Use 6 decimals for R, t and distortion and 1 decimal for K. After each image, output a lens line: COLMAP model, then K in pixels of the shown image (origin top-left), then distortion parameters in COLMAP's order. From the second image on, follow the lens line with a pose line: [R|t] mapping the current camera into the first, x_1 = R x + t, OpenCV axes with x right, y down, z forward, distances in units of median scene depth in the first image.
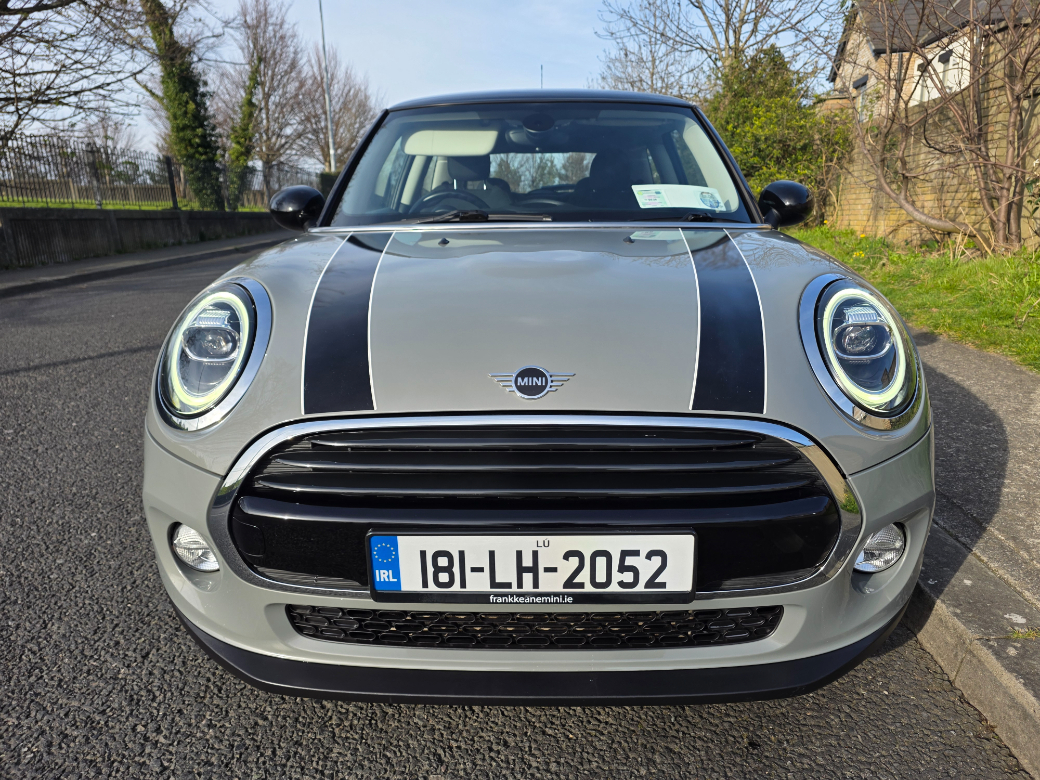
lens RADIAL K [[713.3, 0, 528.1], [0, 713.3, 394.8], [0, 0, 1]] dist [-0.000548, -0.000119]
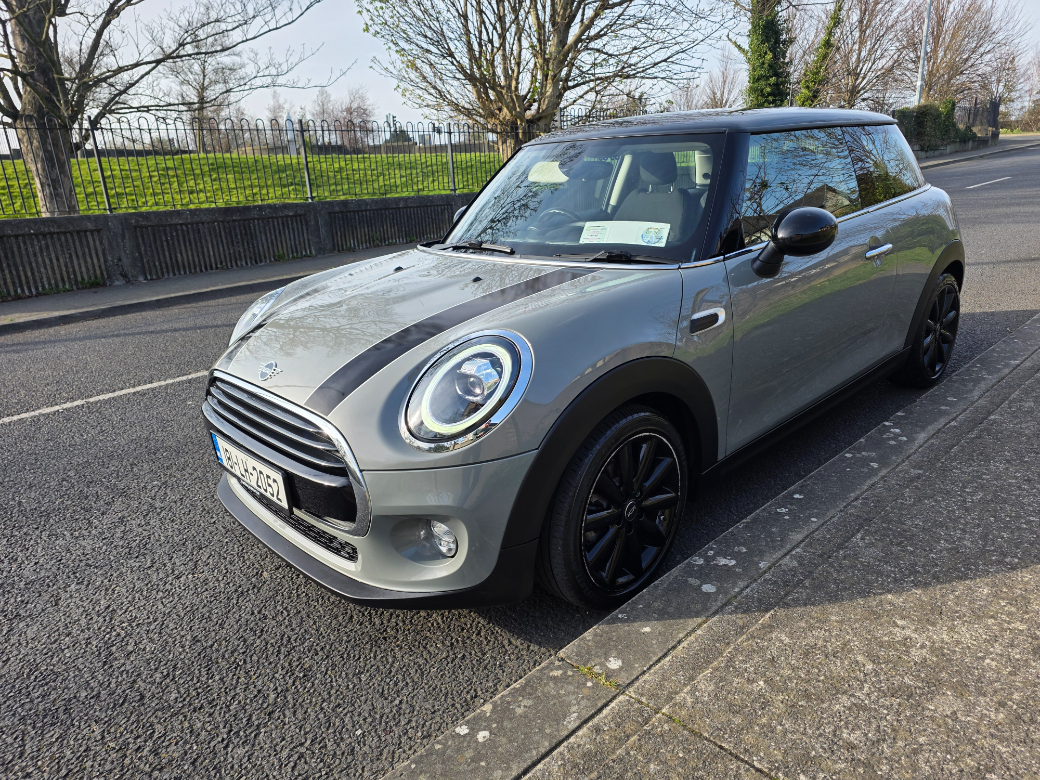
lens RADIAL K [[713.3, 0, 521.7], [0, 713.3, 385.8], [0, 0, 1]] dist [-0.000548, -0.000119]
pose [[0.688695, 0.188556, -0.700104, 0.100516], [-0.135885, 0.982050, 0.130820, -0.017751], [0.712204, 0.005038, 0.701954, 0.010833]]
